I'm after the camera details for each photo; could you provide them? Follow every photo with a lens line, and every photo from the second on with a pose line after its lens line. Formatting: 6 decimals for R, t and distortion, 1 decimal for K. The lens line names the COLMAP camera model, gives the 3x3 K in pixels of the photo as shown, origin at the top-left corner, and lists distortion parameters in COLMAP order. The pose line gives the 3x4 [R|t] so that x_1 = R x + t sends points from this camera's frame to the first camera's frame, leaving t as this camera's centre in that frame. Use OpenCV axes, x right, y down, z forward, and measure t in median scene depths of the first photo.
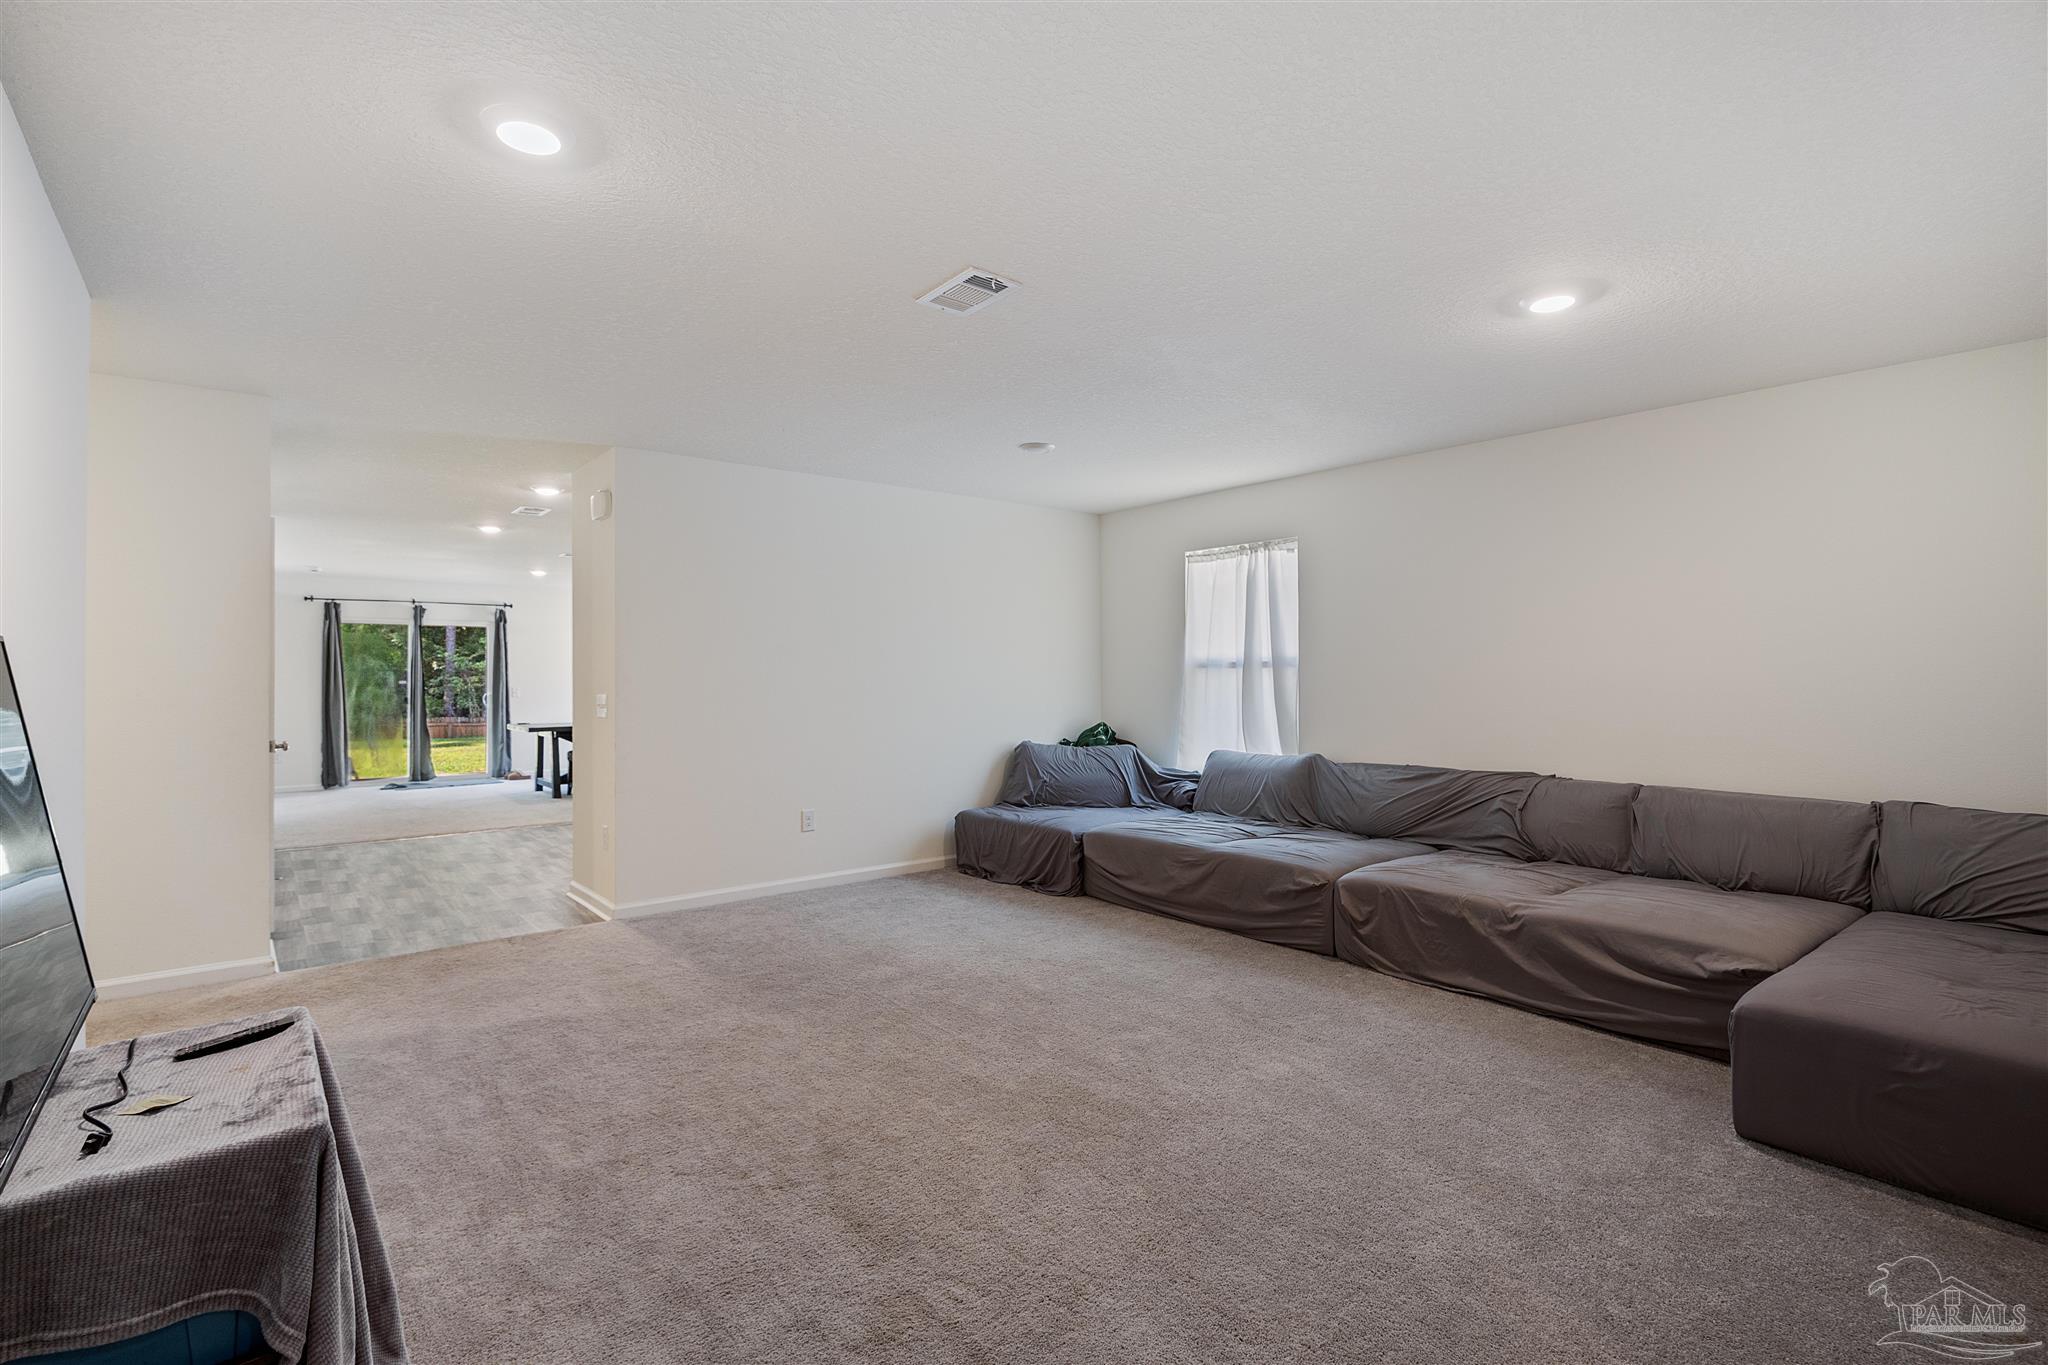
lens RADIAL K [[948.1, 0, 1029.3], [0, 948.1, 648.4], [0, 0, 1]] dist [0.001453, 0.000347]
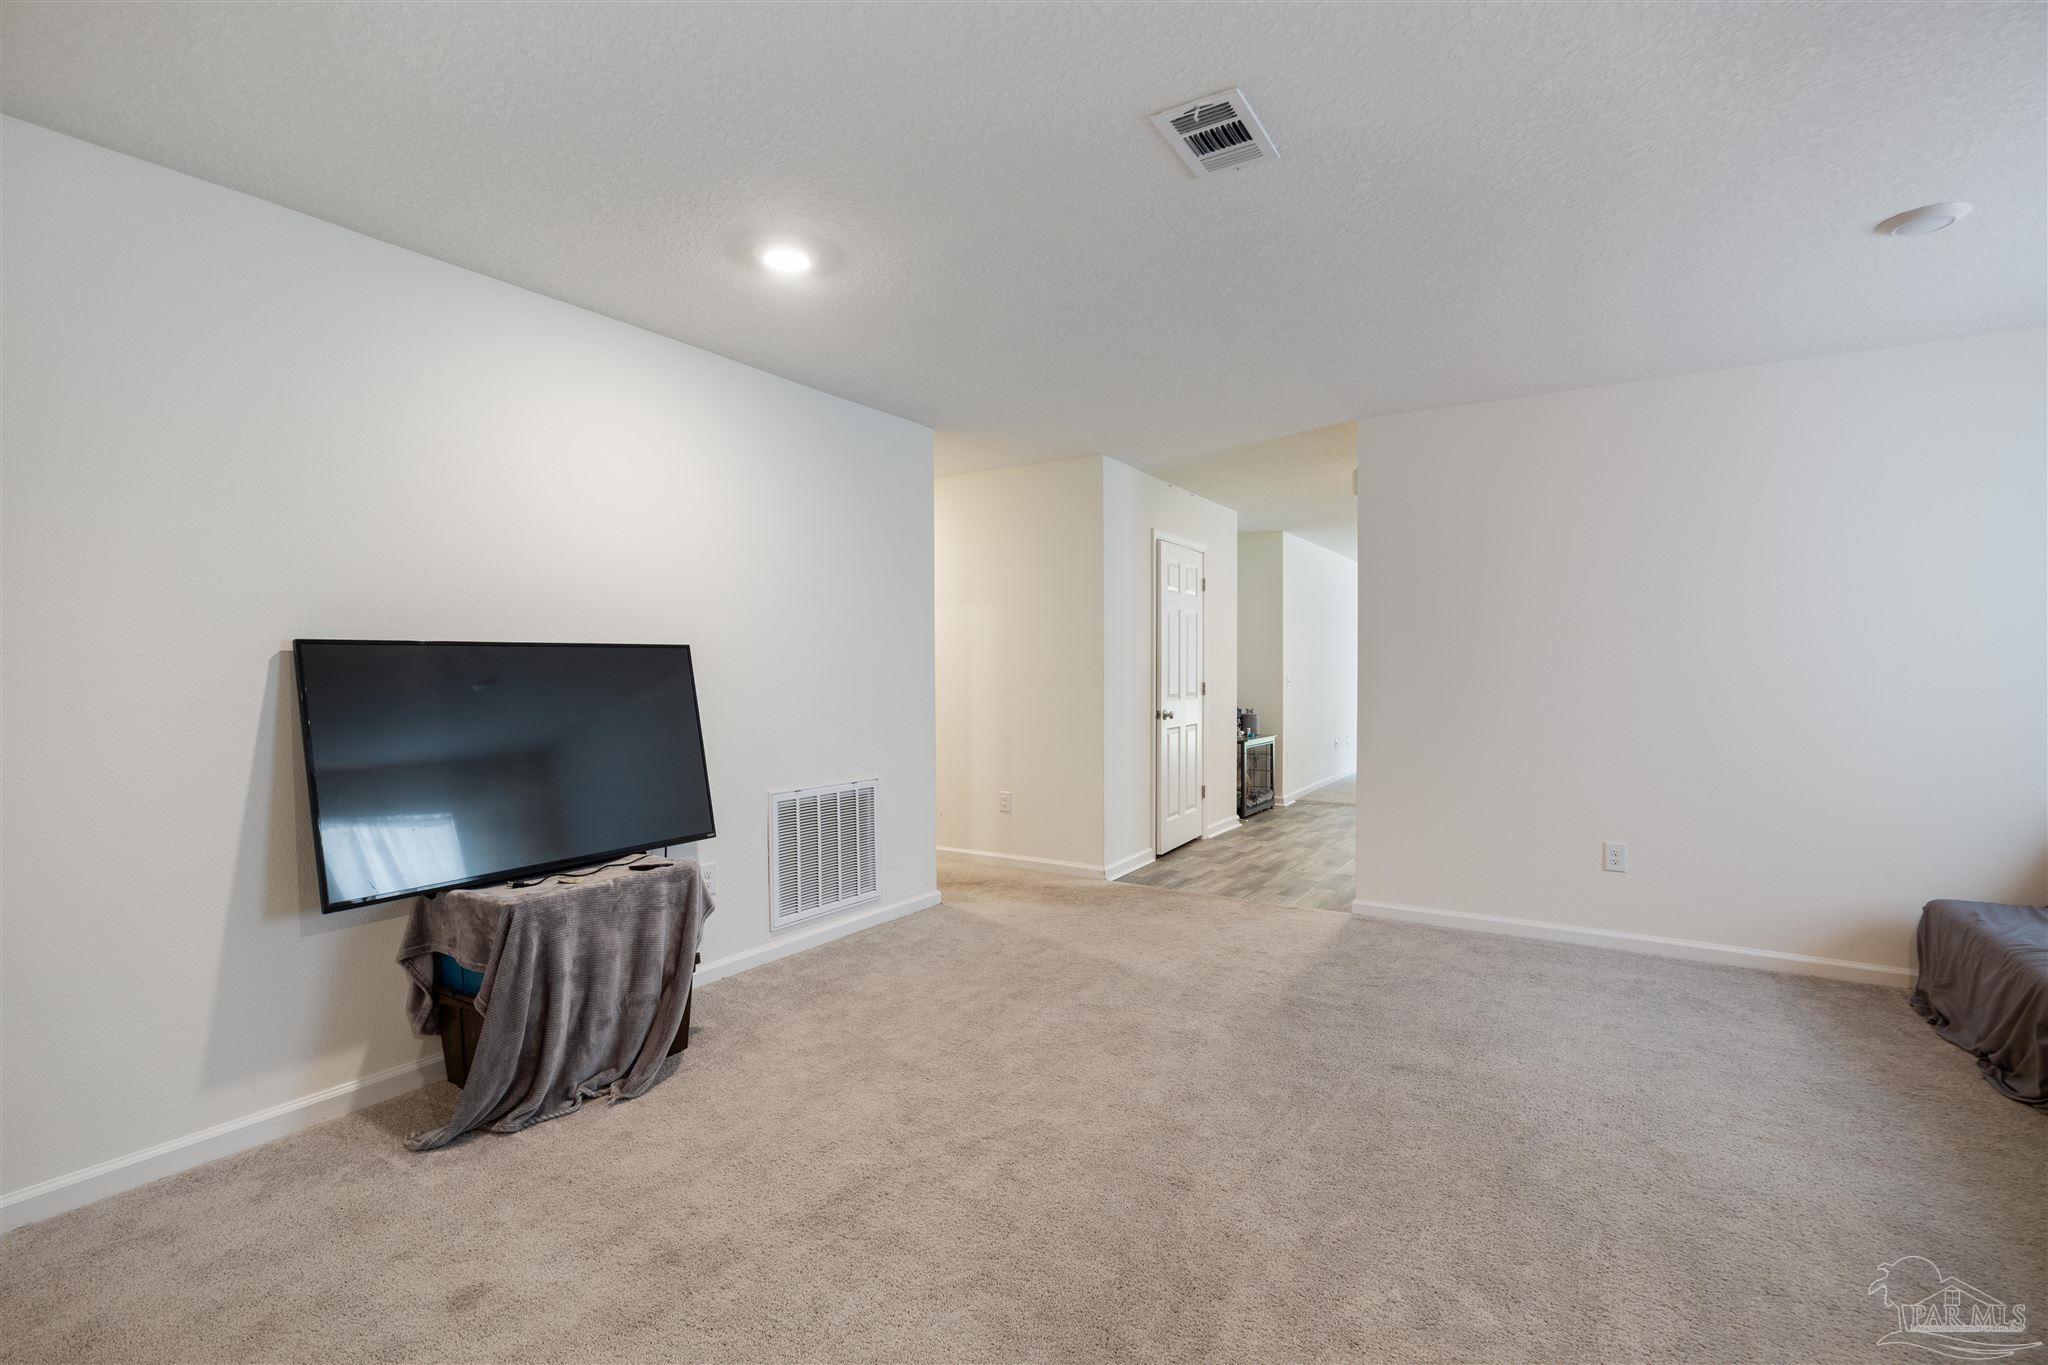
lens RADIAL K [[948.1, 0, 1029.3], [0, 948.1, 648.4], [0, 0, 1]] dist [0.001453, 0.000347]
pose [[0.314099, -0.010306, -0.949334, 0.464000], [0.028973, 0.999579, -0.001265, 0.008330], [0.948948, -0.027108, 0.314265, 0.471668]]
